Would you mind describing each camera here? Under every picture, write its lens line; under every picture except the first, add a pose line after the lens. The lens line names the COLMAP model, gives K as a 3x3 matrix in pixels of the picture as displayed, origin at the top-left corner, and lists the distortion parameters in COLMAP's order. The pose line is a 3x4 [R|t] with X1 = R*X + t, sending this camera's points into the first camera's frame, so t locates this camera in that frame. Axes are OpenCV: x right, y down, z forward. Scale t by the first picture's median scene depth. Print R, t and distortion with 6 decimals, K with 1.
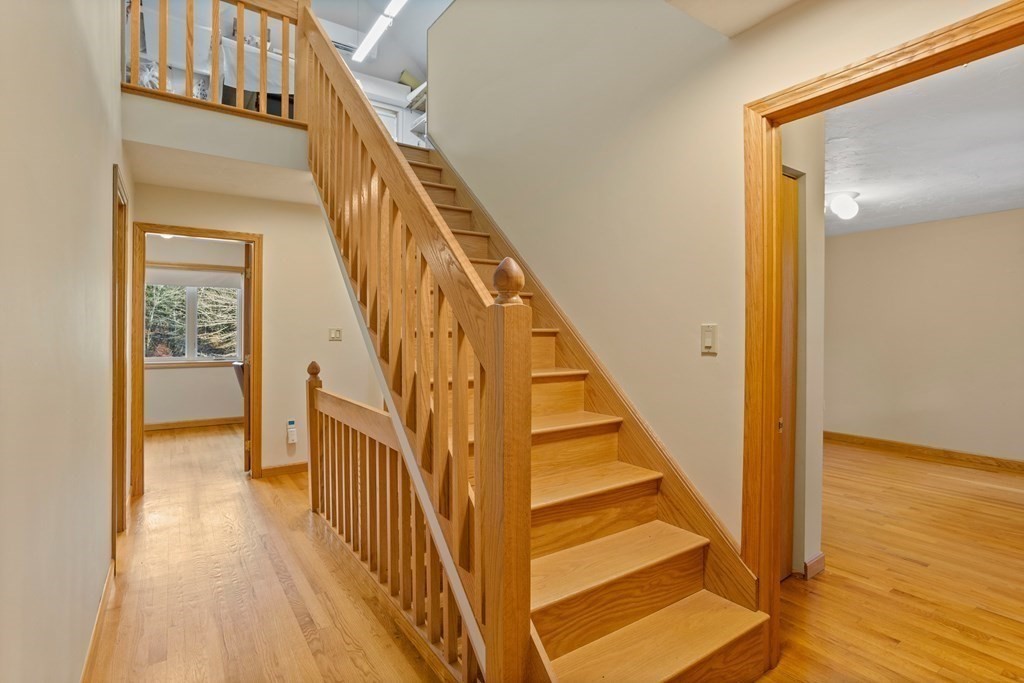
lens RADIAL K [[496.0, 0, 513.3], [0, 496.0, 340.5], [0, 0, 1]] dist [-0.005175, -0.000011]
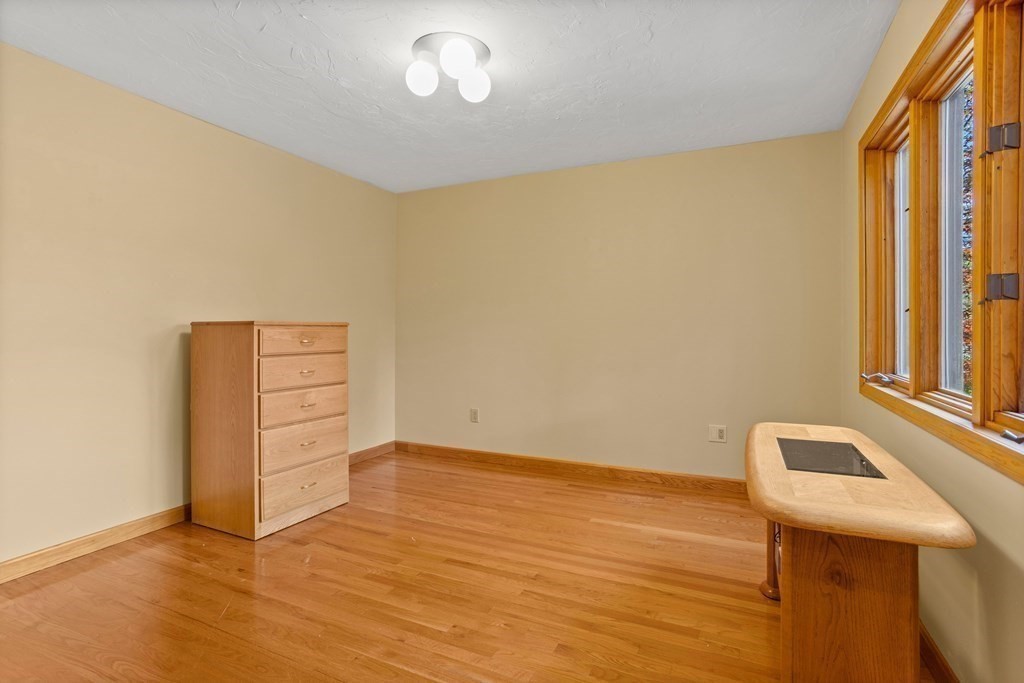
lens RADIAL K [[496.0, 0, 508.7], [0, 496.0, 337.6], [0, 0, 1]] dist [-0.005175, -0.000011]
pose [[0.867921, -0.006346, 0.496662, 0.378736], [0.008603, 0.999960, -0.002259, 0.022243], [-0.496628, 0.006234, 0.867941, 0.433794]]
